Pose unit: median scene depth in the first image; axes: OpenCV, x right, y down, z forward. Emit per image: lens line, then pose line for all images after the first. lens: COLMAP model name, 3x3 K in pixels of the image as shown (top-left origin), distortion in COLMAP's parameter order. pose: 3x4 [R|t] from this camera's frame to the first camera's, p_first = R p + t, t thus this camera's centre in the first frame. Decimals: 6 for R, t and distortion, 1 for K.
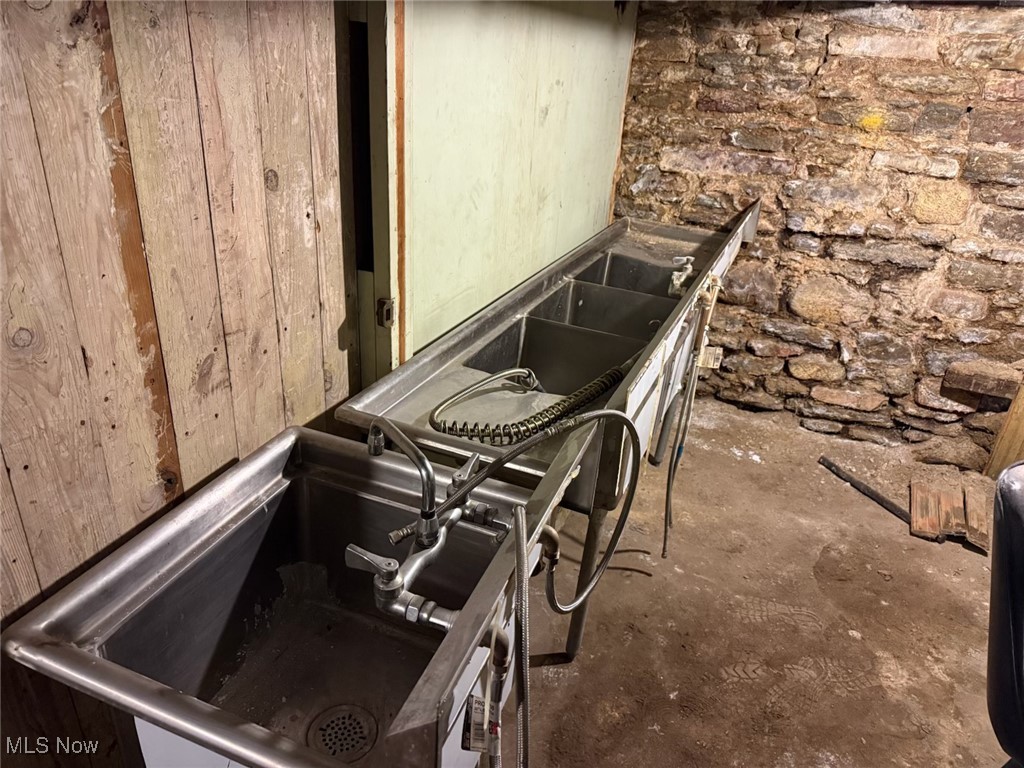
lens RADIAL K [[712.3, 0, 515.9], [0, 712.3, 386.4], [0, 0, 1]] dist [0.004677, 0.000236]
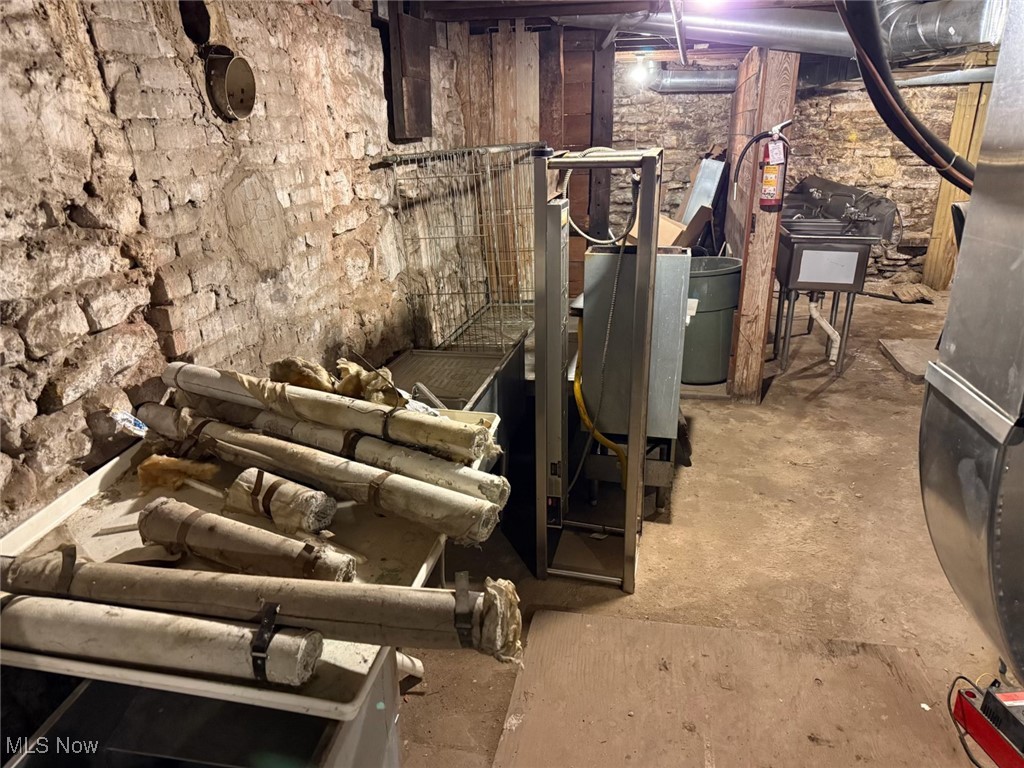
lens RADIAL K [[712.3, 0, 510.7], [0, 712.3, 384.9], [0, 0, 1]] dist [0.004677, 0.000236]
pose [[0.978657, -0.147399, 0.143191, -1.050741], [0.158730, 0.984754, -0.071169, 0.418904], [-0.130518, 0.092378, 0.987133, -1.094599]]
